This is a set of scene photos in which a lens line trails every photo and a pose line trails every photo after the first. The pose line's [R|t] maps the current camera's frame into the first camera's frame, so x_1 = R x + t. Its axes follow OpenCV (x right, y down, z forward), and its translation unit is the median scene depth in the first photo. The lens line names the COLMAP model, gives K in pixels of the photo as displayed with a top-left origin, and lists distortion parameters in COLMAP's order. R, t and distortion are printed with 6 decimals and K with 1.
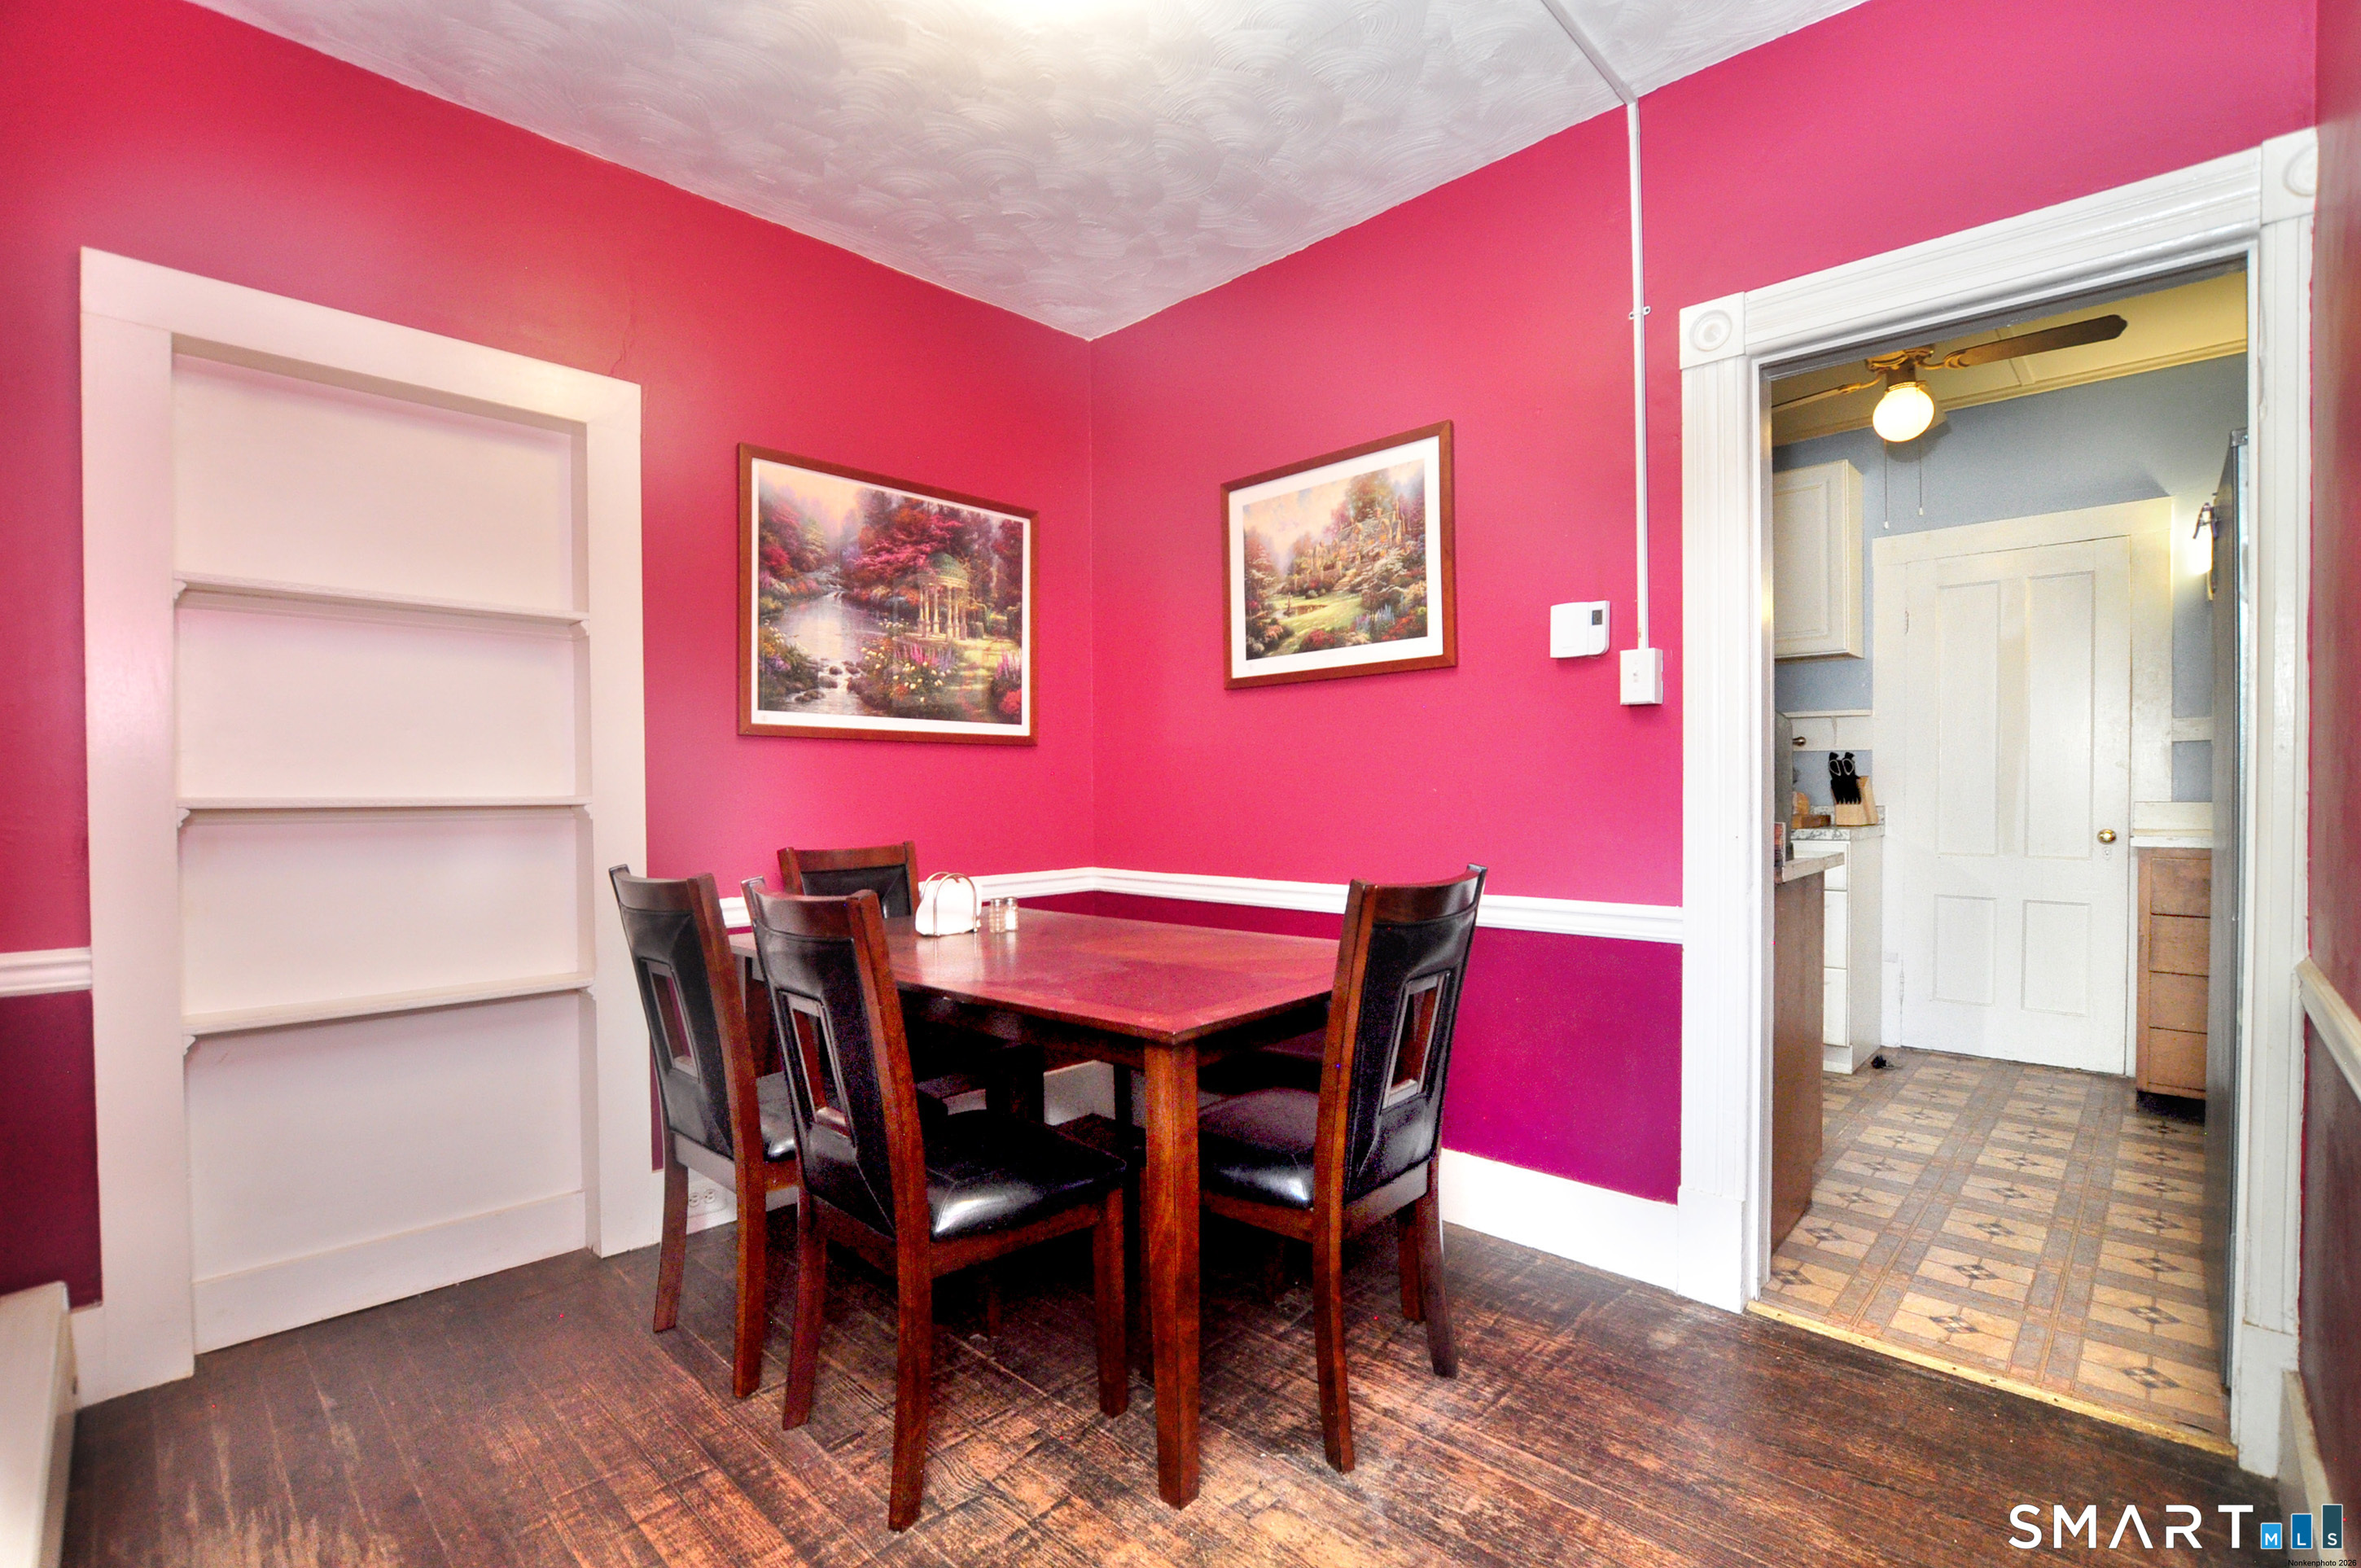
lens RADIAL K [[1048.9, 0, 1184.2], [0, 1048.9, 801.9], [0, 0, 1]] dist [-0.023771, -0.000205]
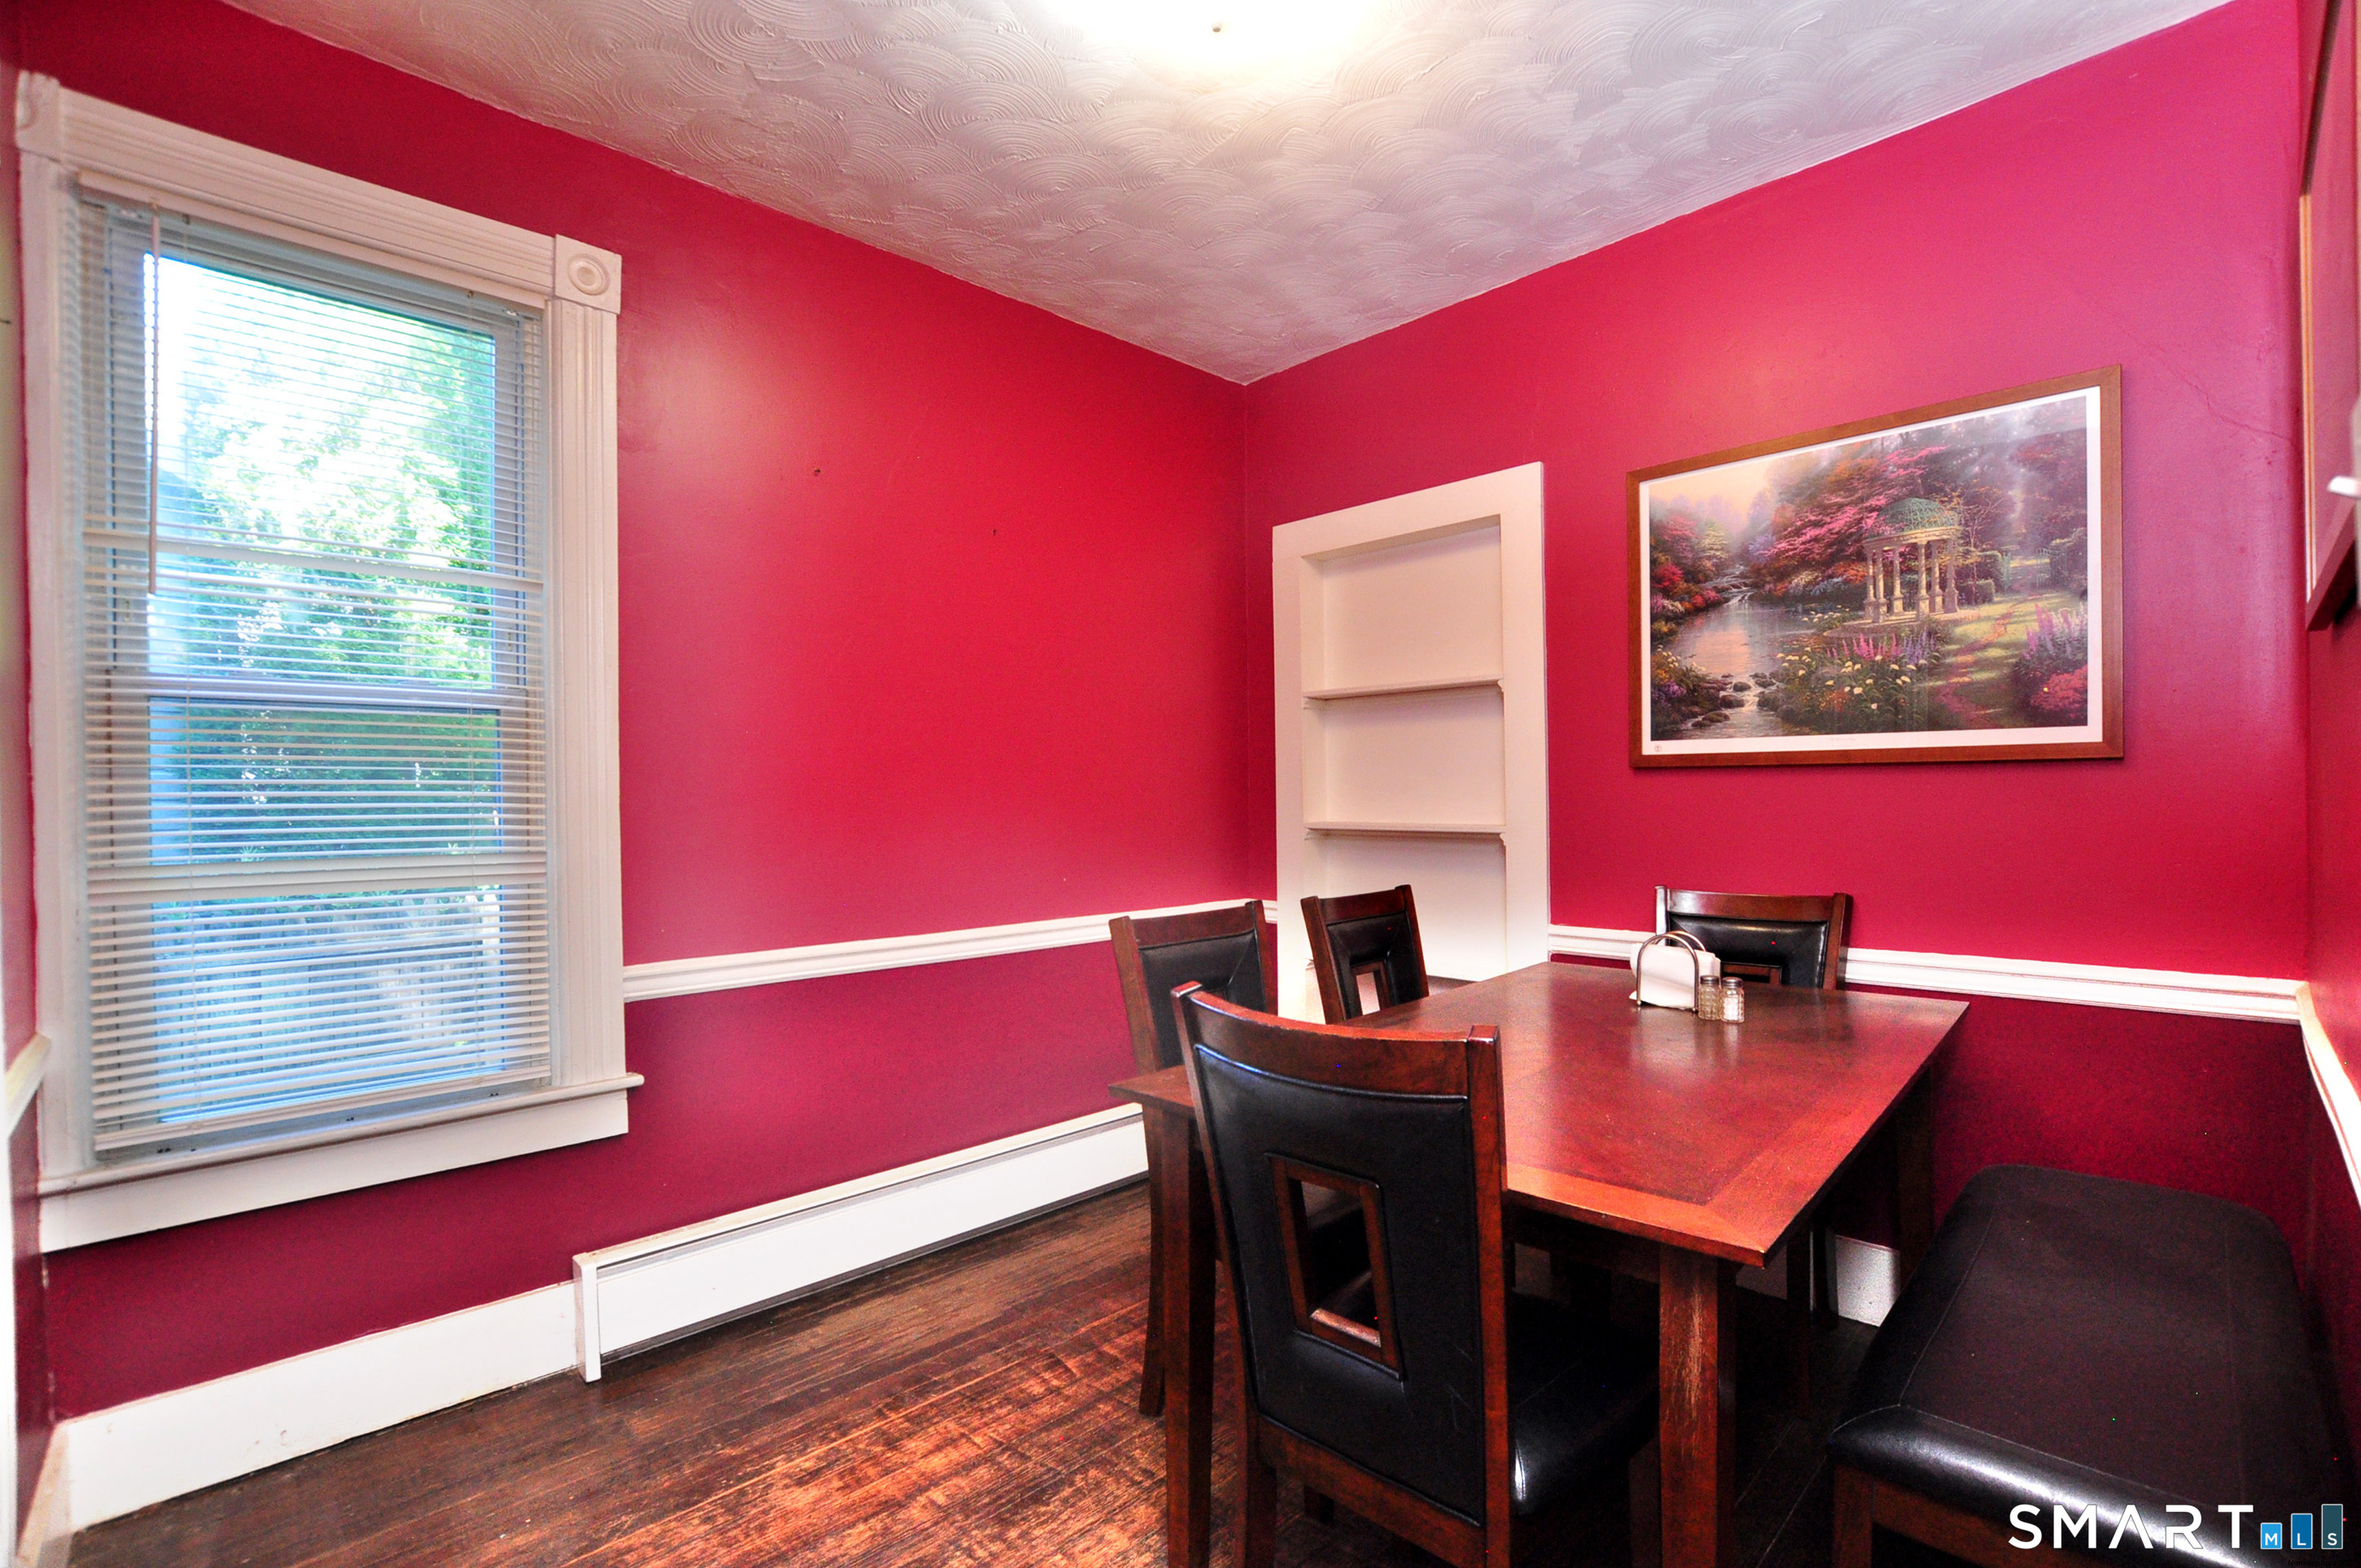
lens RADIAL K [[1048.9, 0, 1184.2], [0, 1048.9, 801.9], [0, 0, 1]] dist [-0.023771, -0.000205]
pose [[-0.035282, 0.014152, -0.999277, 0.527123], [-0.003438, 0.999892, 0.014282, -0.040049], [0.999371, 0.003939, -0.035230, 0.555571]]
